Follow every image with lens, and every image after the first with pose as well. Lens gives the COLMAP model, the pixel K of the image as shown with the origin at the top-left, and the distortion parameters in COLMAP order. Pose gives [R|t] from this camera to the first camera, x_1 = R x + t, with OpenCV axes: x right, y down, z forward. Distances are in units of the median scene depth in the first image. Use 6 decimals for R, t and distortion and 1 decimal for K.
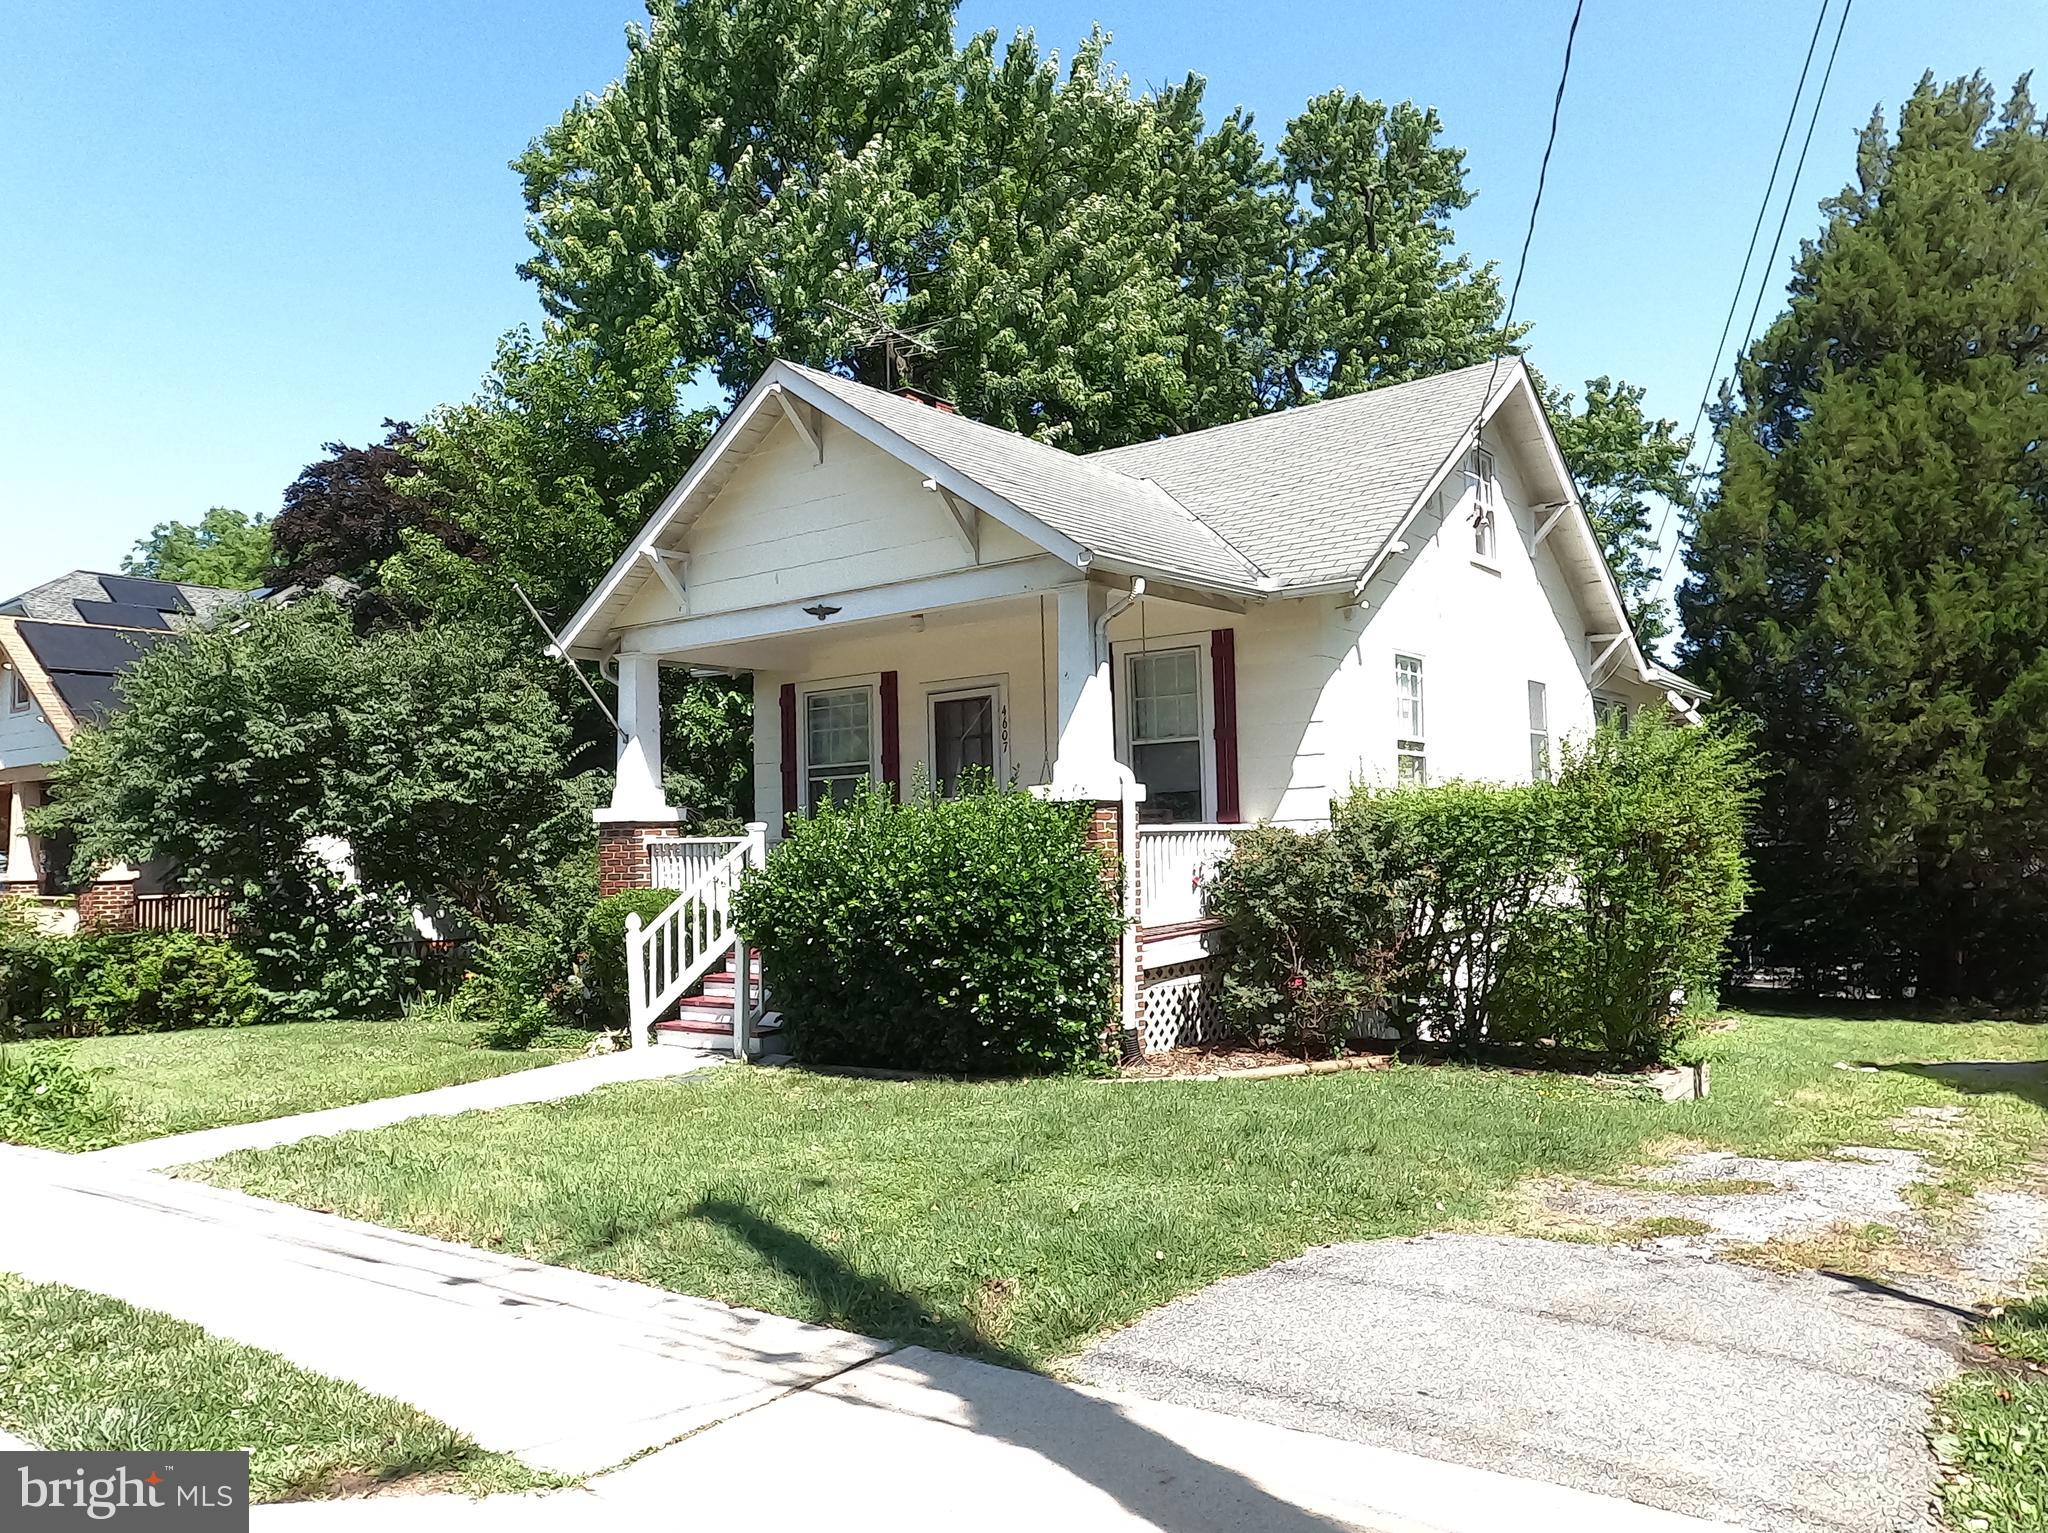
lens RADIAL K [[1553.2, 0, 1092.6], [0, 1553.2, 771.2], [0, 0, 1]] dist [-0.100704, 0.192671]
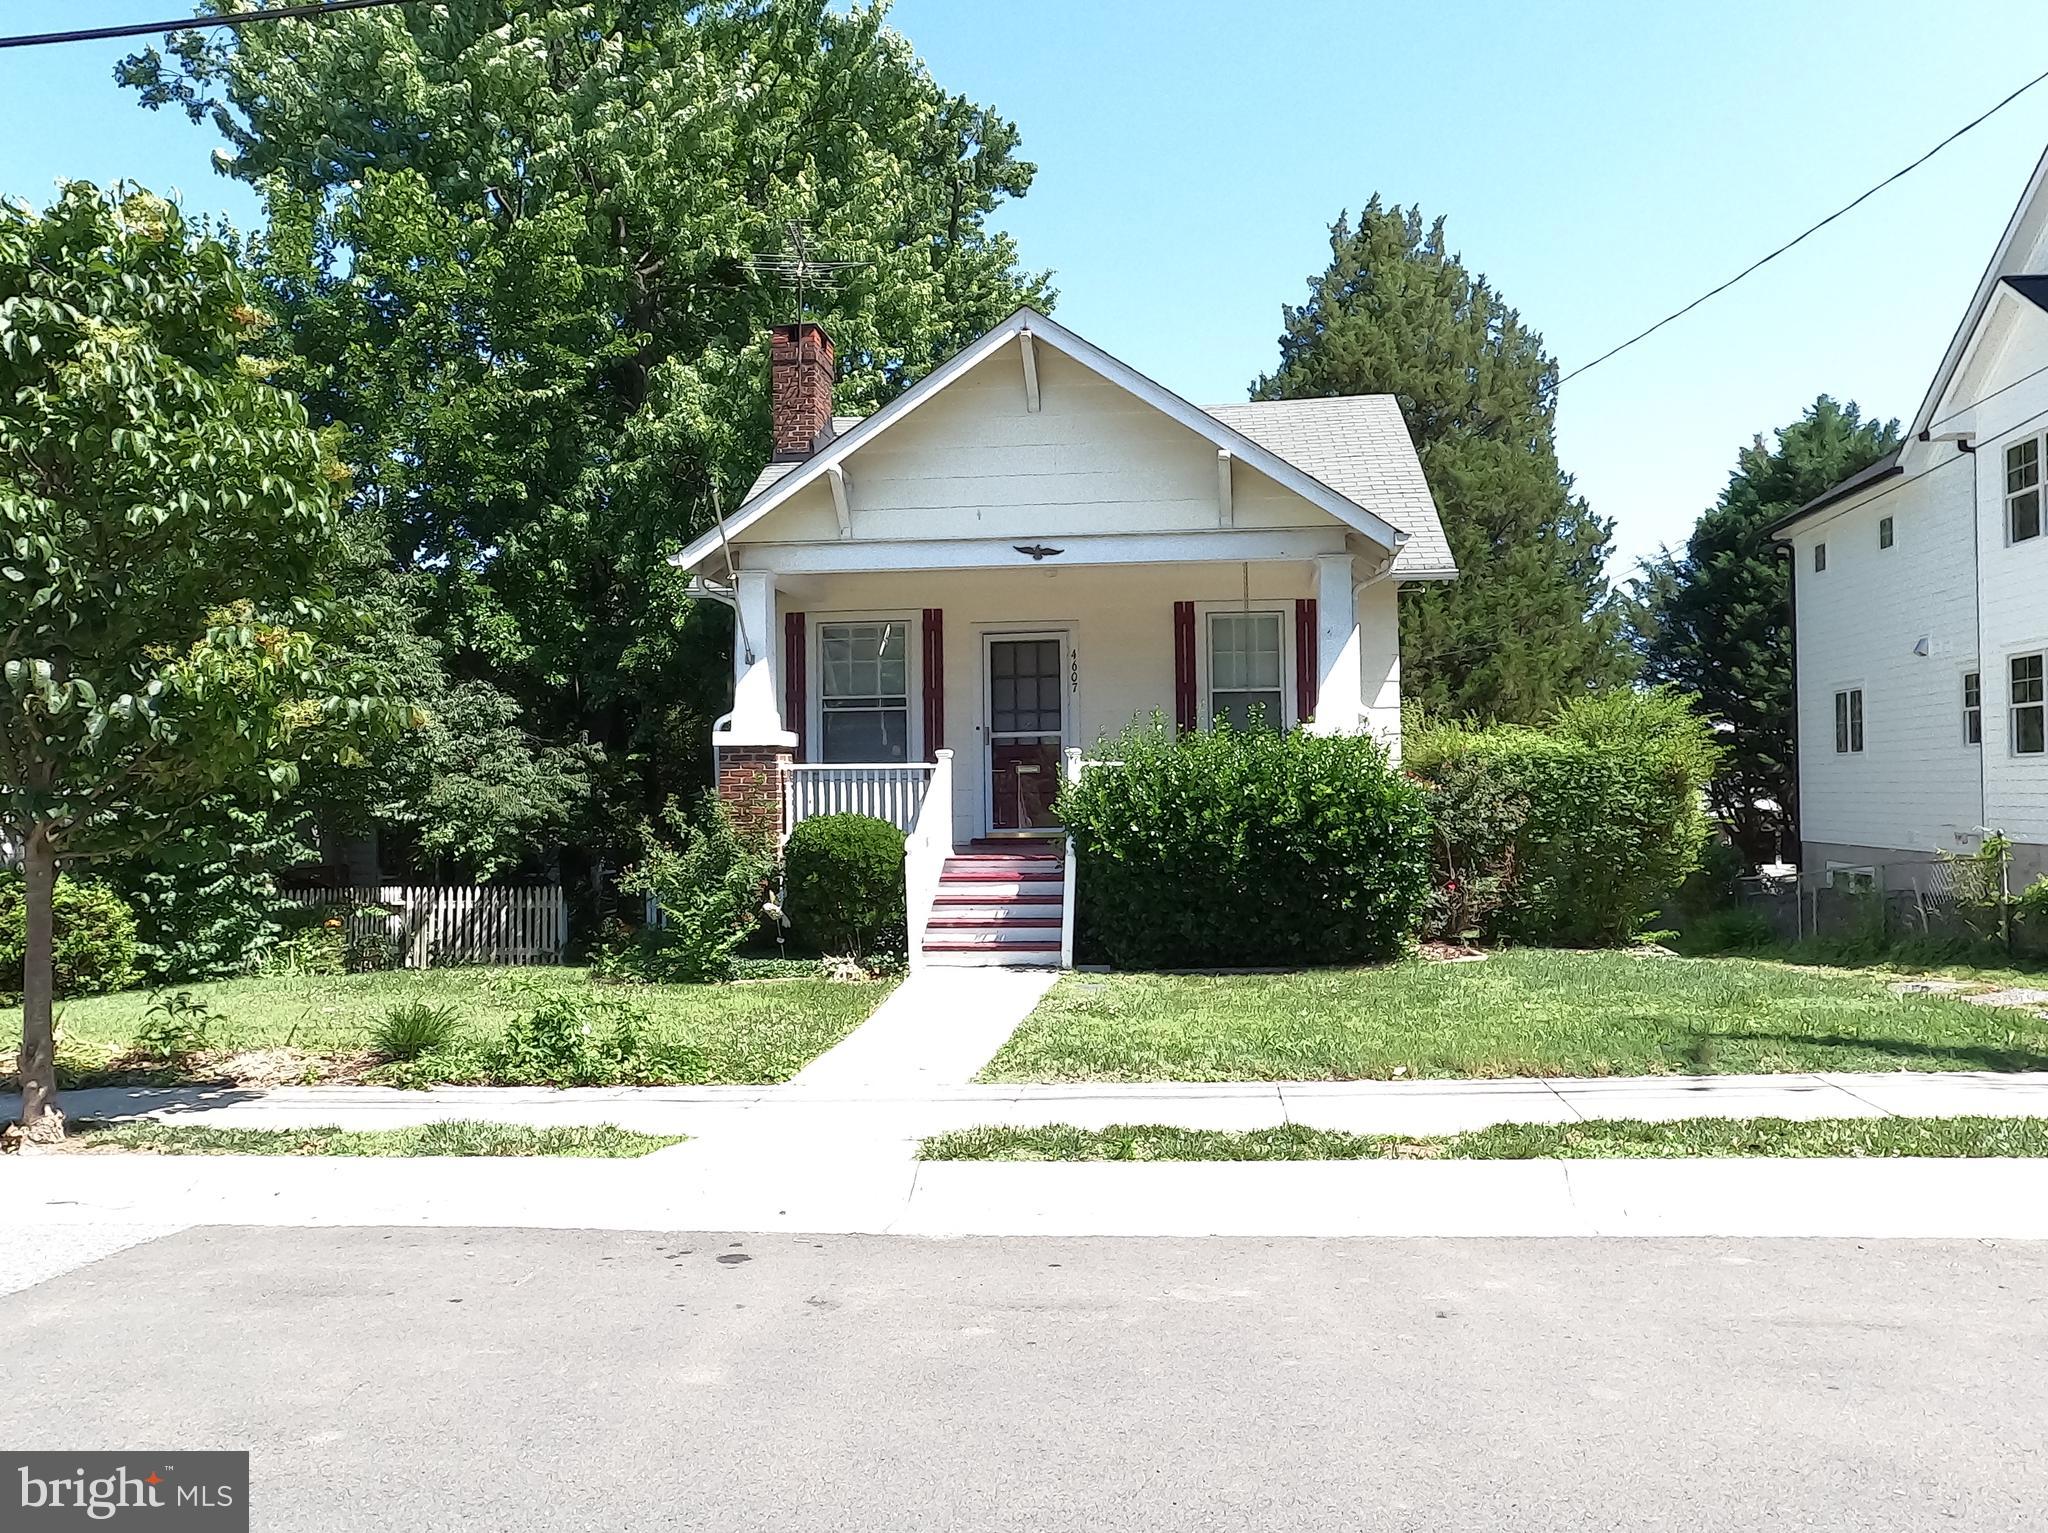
lens RADIAL K [[1508.4, 0, 1108.3], [0, 1508.4, 716.1], [0, 0, 1]] dist [0.040259, 0.000464]
pose [[0.861720, 0.041029, 0.505723, -2.460788], [-0.035150, 0.999158, -0.021168, 0.110541], [-0.506165, 0.000465, 0.862436, 0.323497]]
